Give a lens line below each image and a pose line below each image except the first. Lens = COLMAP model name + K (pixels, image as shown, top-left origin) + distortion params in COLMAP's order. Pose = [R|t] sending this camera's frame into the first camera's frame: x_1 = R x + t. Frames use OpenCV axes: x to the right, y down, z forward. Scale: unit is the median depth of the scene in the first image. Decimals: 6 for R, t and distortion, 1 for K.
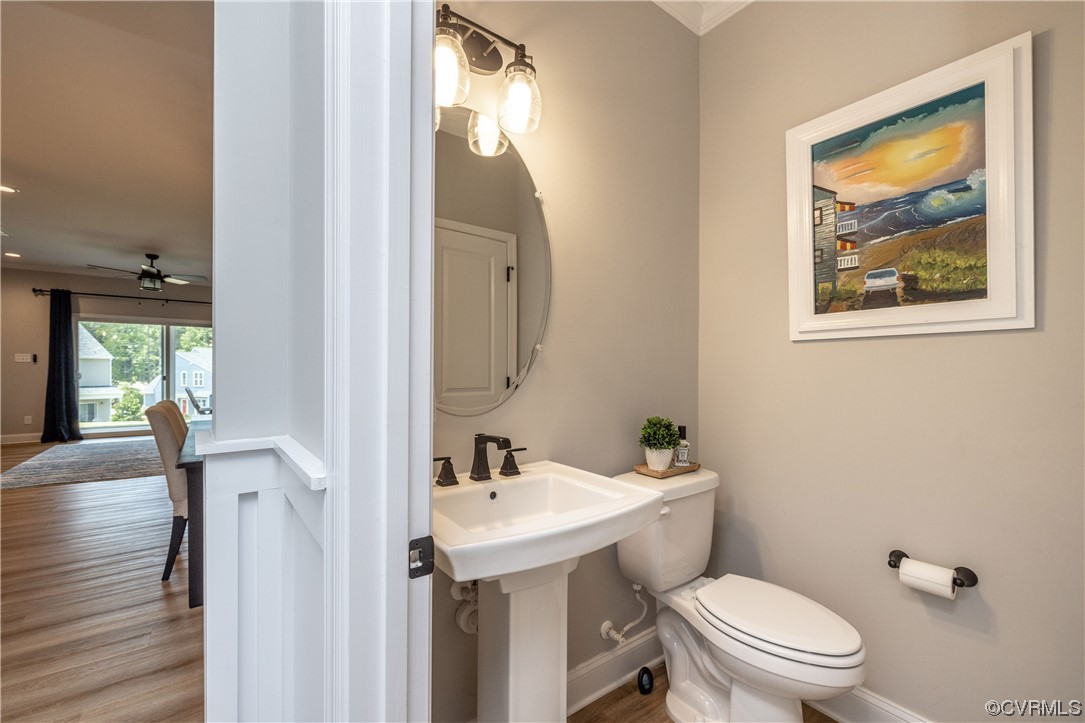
lens RADIAL K [[452.4, 0, 536.5], [0, 452.4, 366.1], [0, 0, 1]] dist [-0.001677, -0.000215]
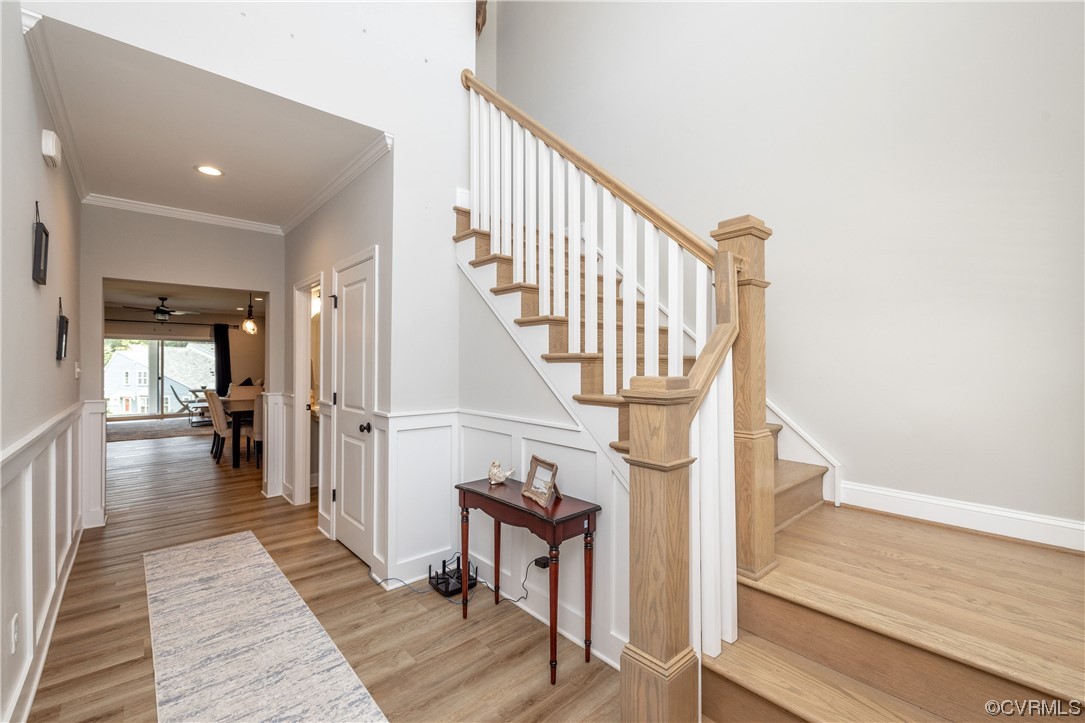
lens RADIAL K [[452.4, 0, 536.5], [0, 452.4, 366.1], [0, 0, 1]] dist [-0.001677, -0.000215]
pose [[0.995946, -0.000200, 0.089948, 0.259831], [-0.000314, 0.999984, 0.005698, -0.025444], [-0.089948, -0.005703, 0.995930, -0.620711]]
